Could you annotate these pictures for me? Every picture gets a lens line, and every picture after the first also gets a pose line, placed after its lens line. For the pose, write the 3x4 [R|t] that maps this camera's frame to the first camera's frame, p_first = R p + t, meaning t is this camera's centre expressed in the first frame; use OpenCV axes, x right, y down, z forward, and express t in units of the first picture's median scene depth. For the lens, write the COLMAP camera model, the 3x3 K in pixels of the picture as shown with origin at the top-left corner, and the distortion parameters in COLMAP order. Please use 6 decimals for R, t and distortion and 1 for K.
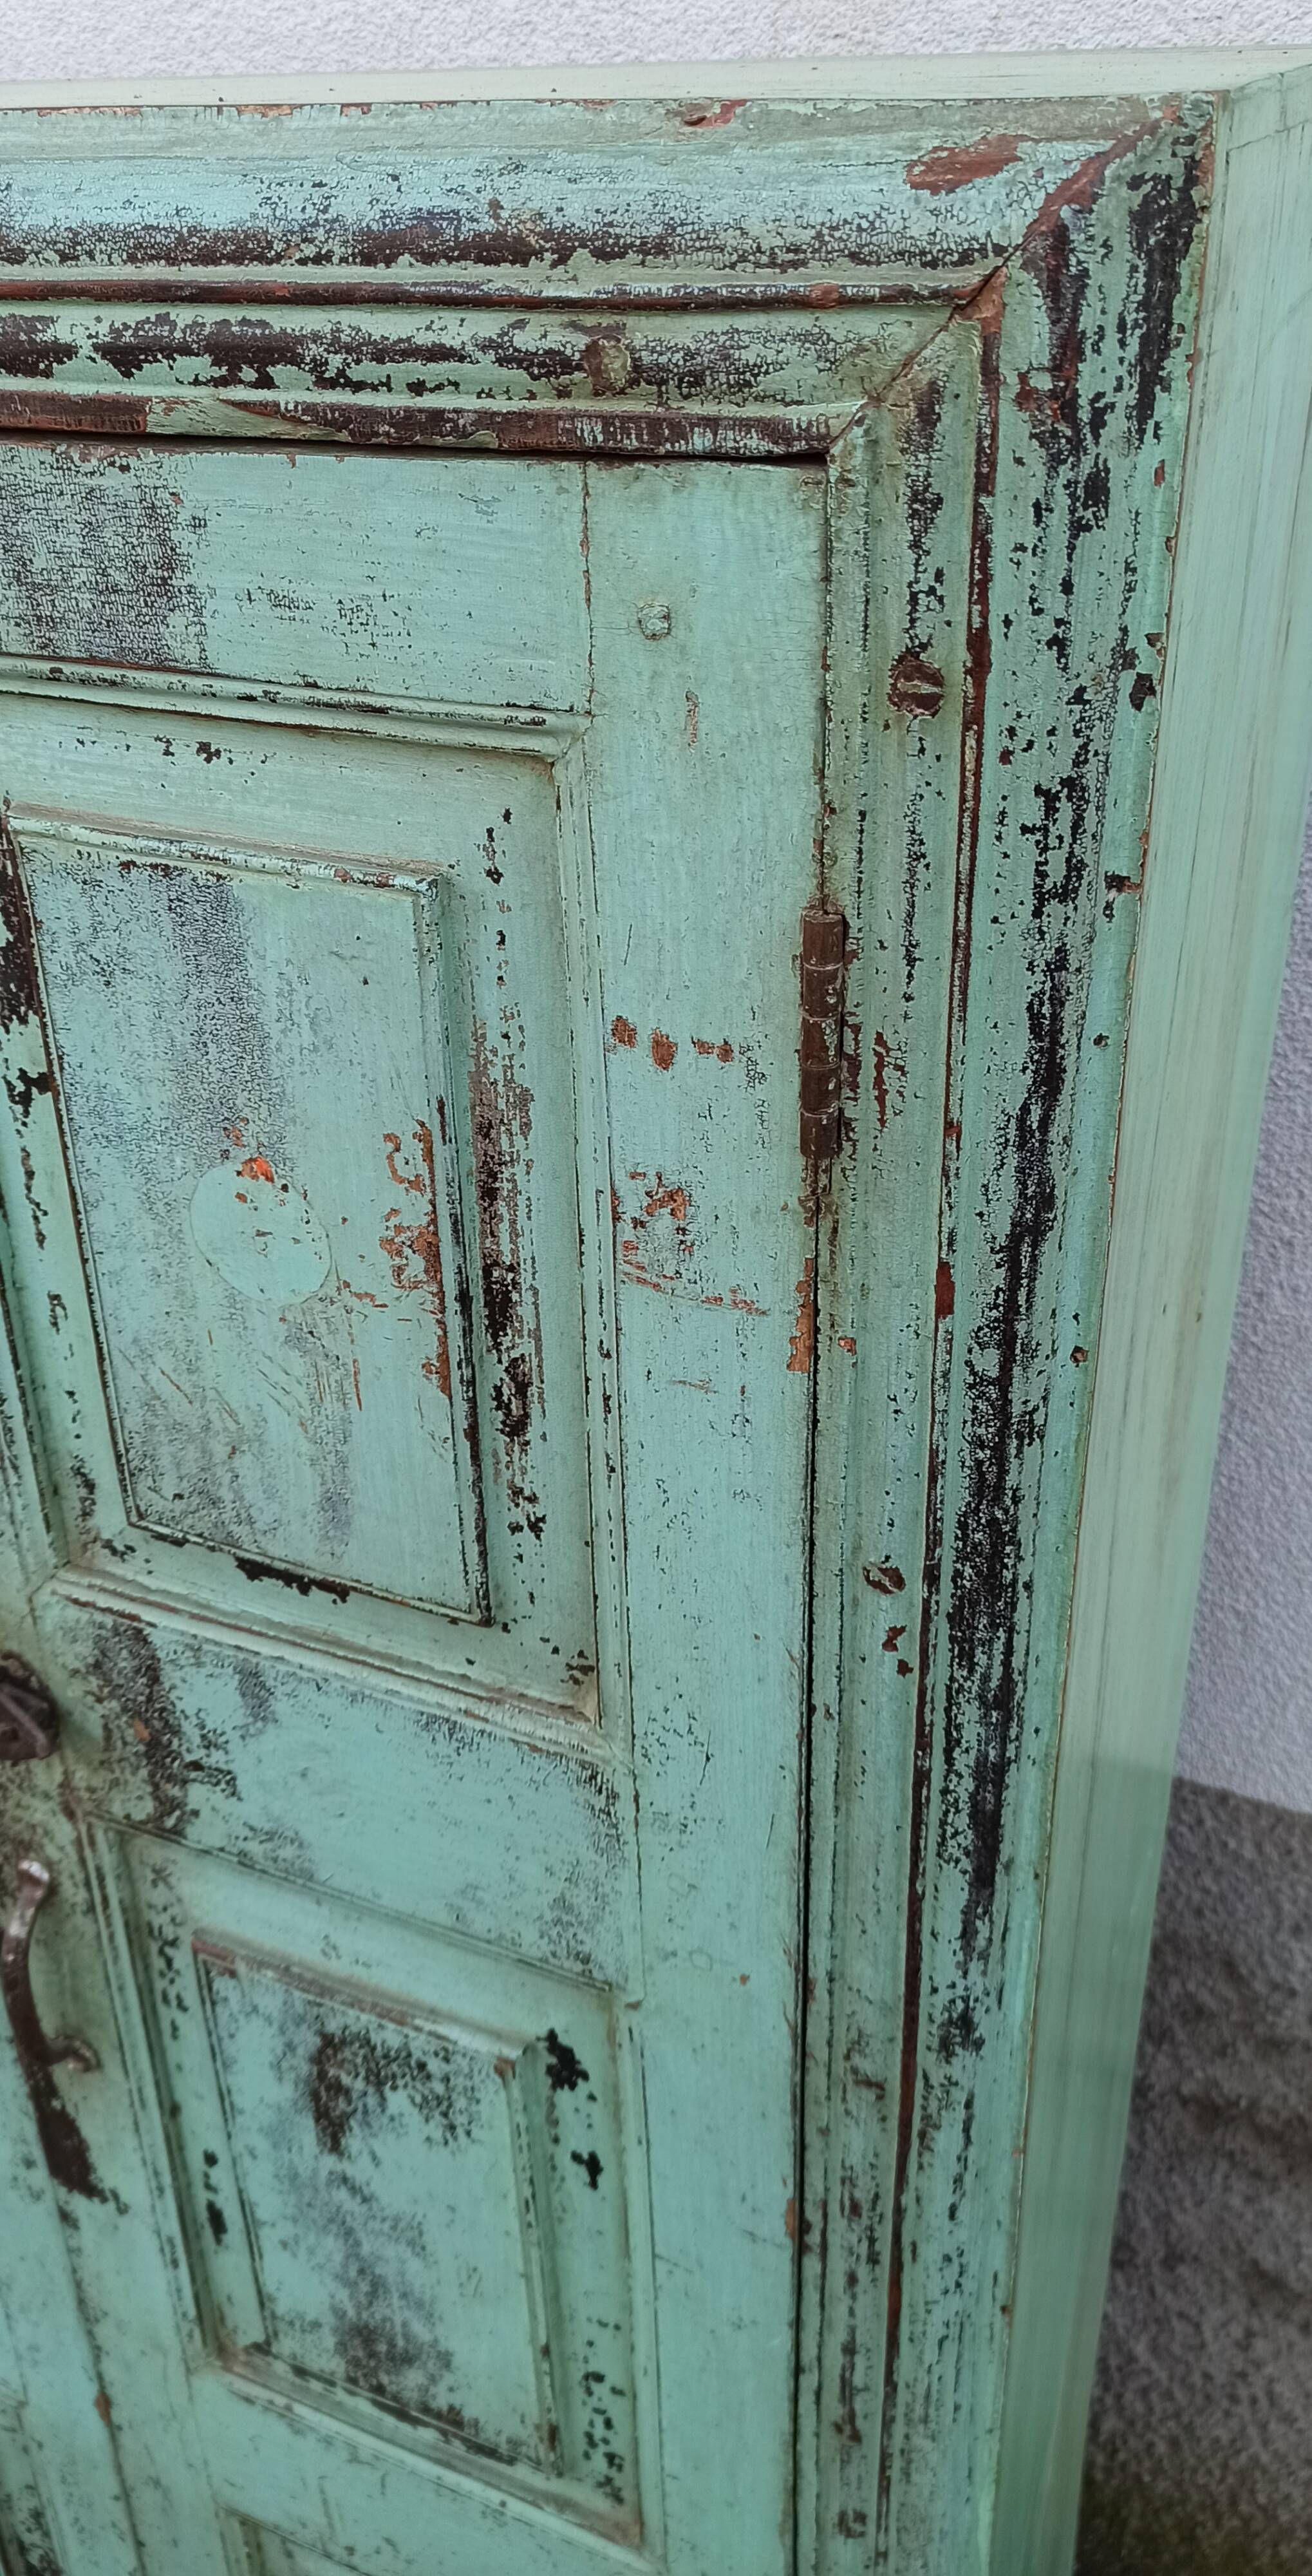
lens RADIAL K [[2097.6, 0, 696.0], [0, 2097.6, 1114.9], [0, 0, 1]] dist [0.063349, -0.072127]
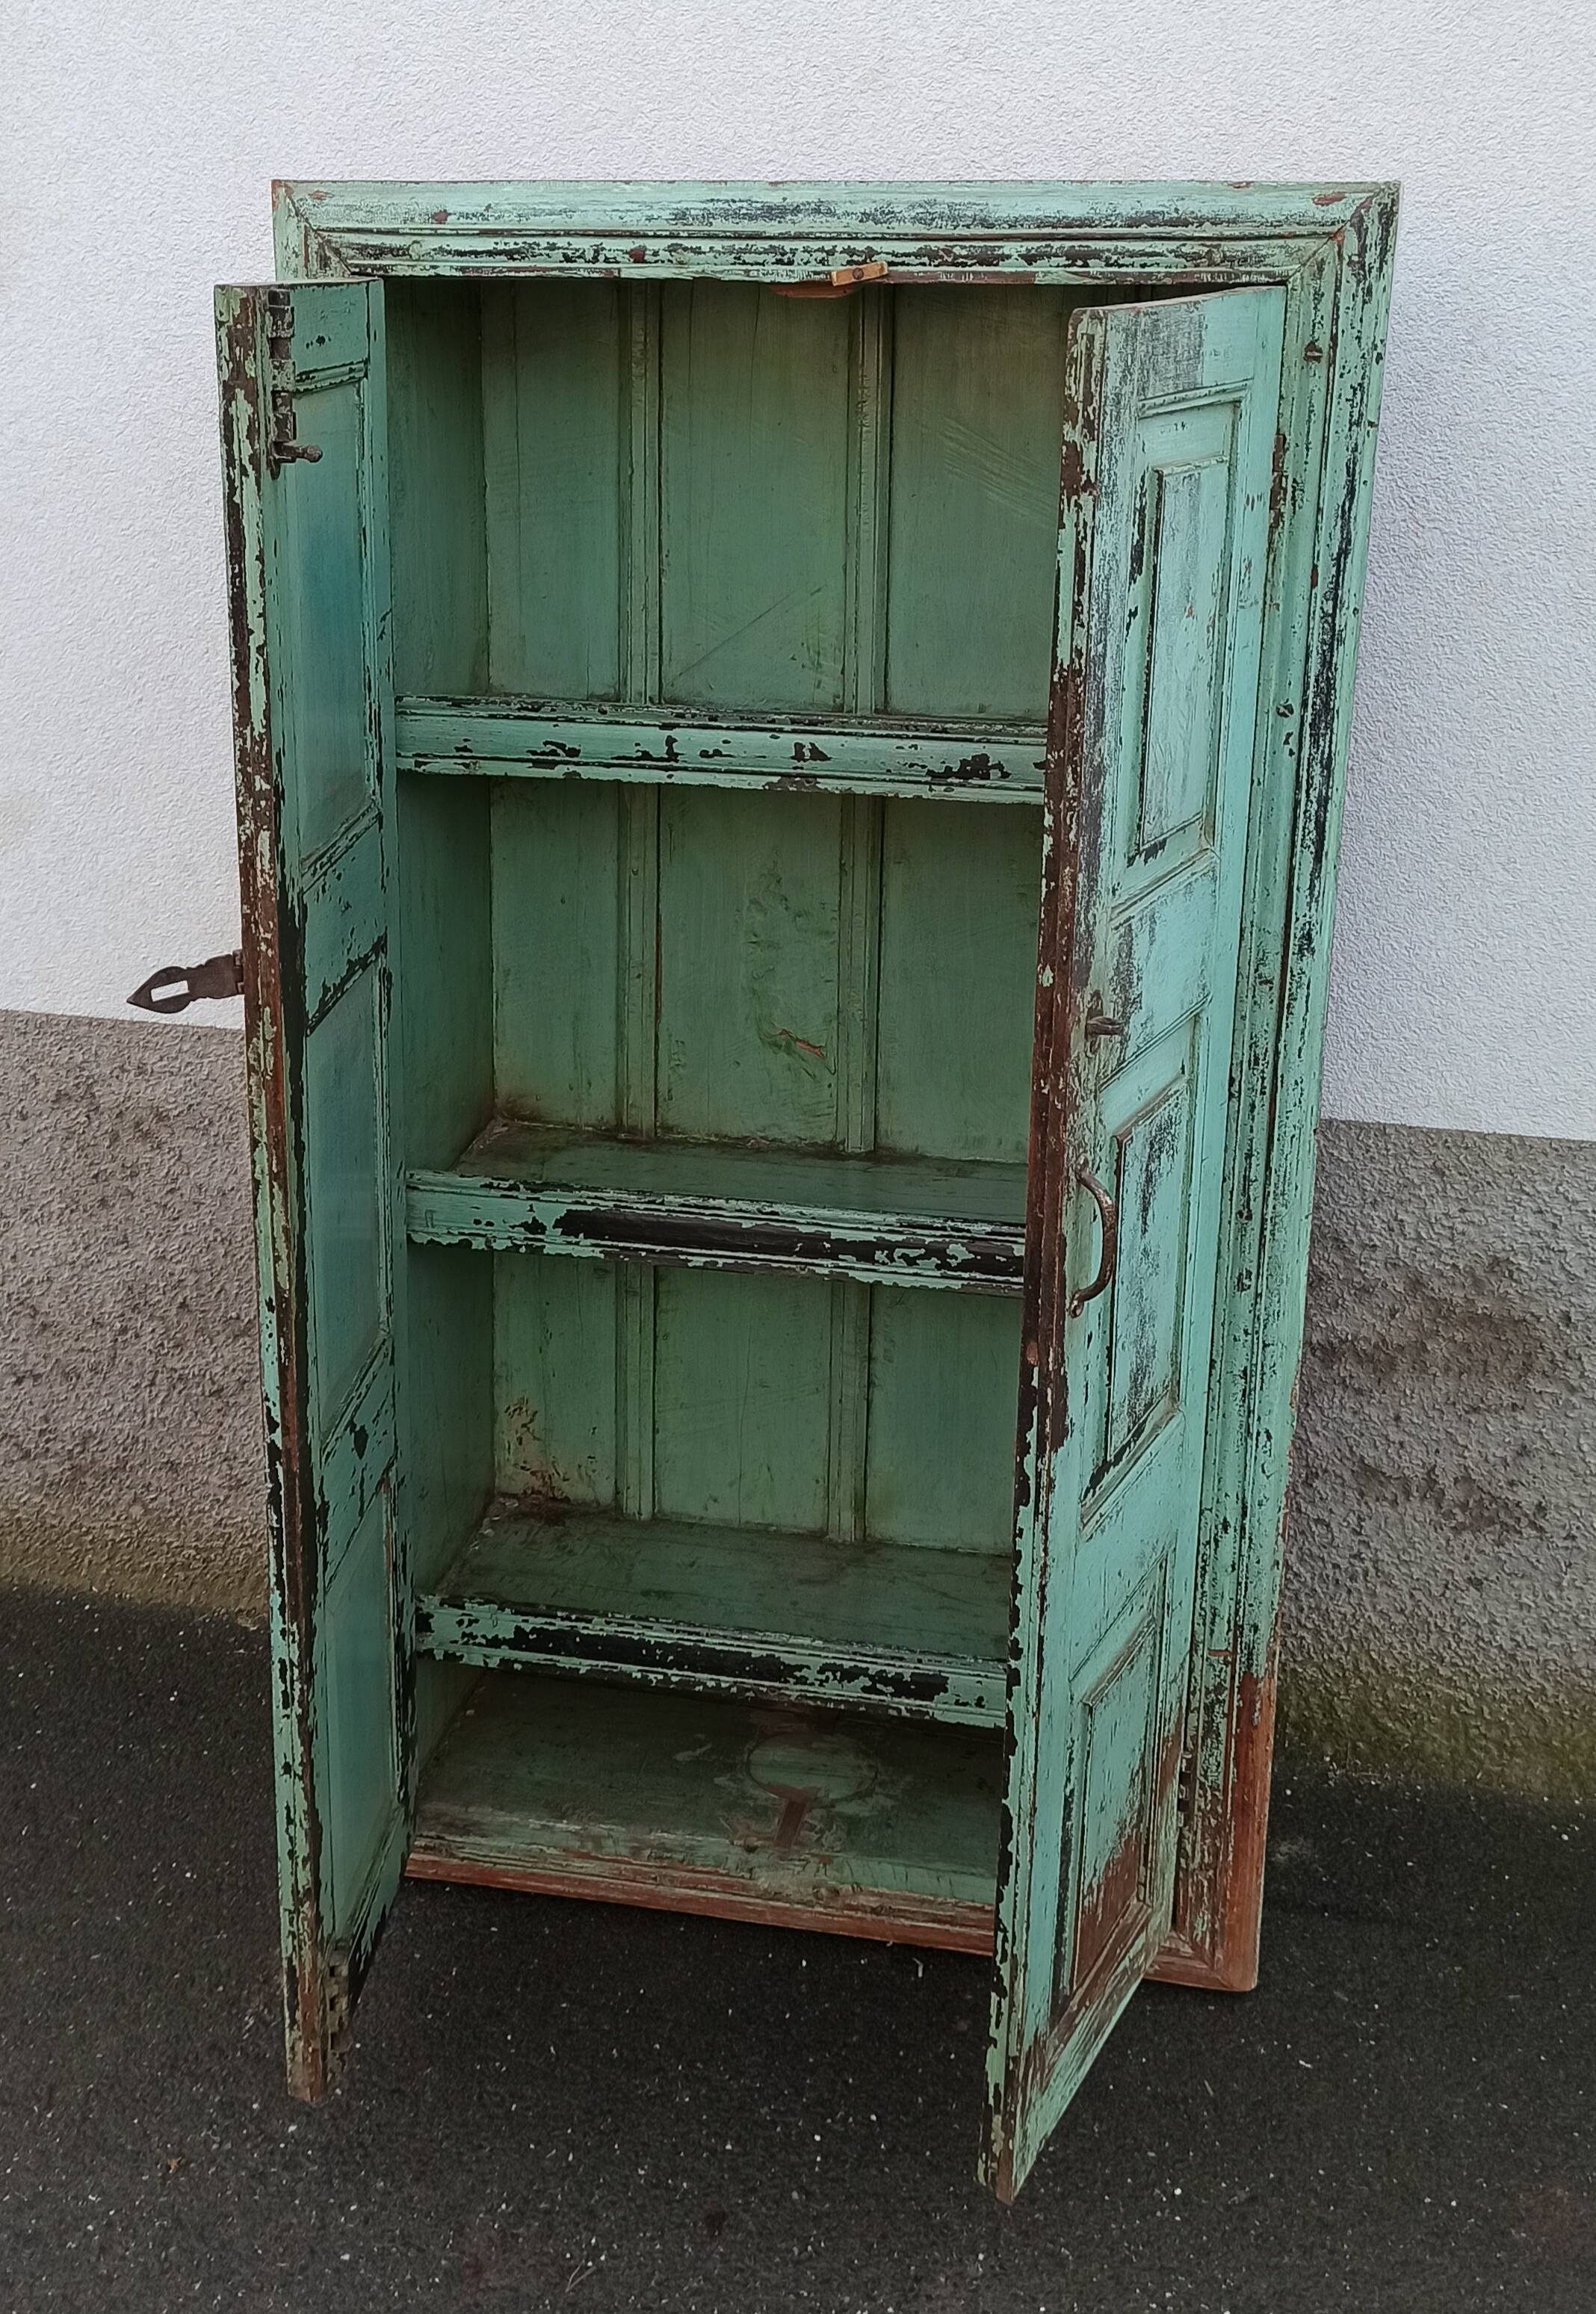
lens RADIAL K [[2597.0, 0, 830.1], [0, 2597.0, 940.0], [0, 0, 1]] dist [0.059572, 0.000000]
pose [[0.978412, -0.020379, 0.205655, -1.127589], [0.062145, 0.978081, -0.198736, 1.098002], [-0.197097, 0.207226, 0.958233, -1.919442]]
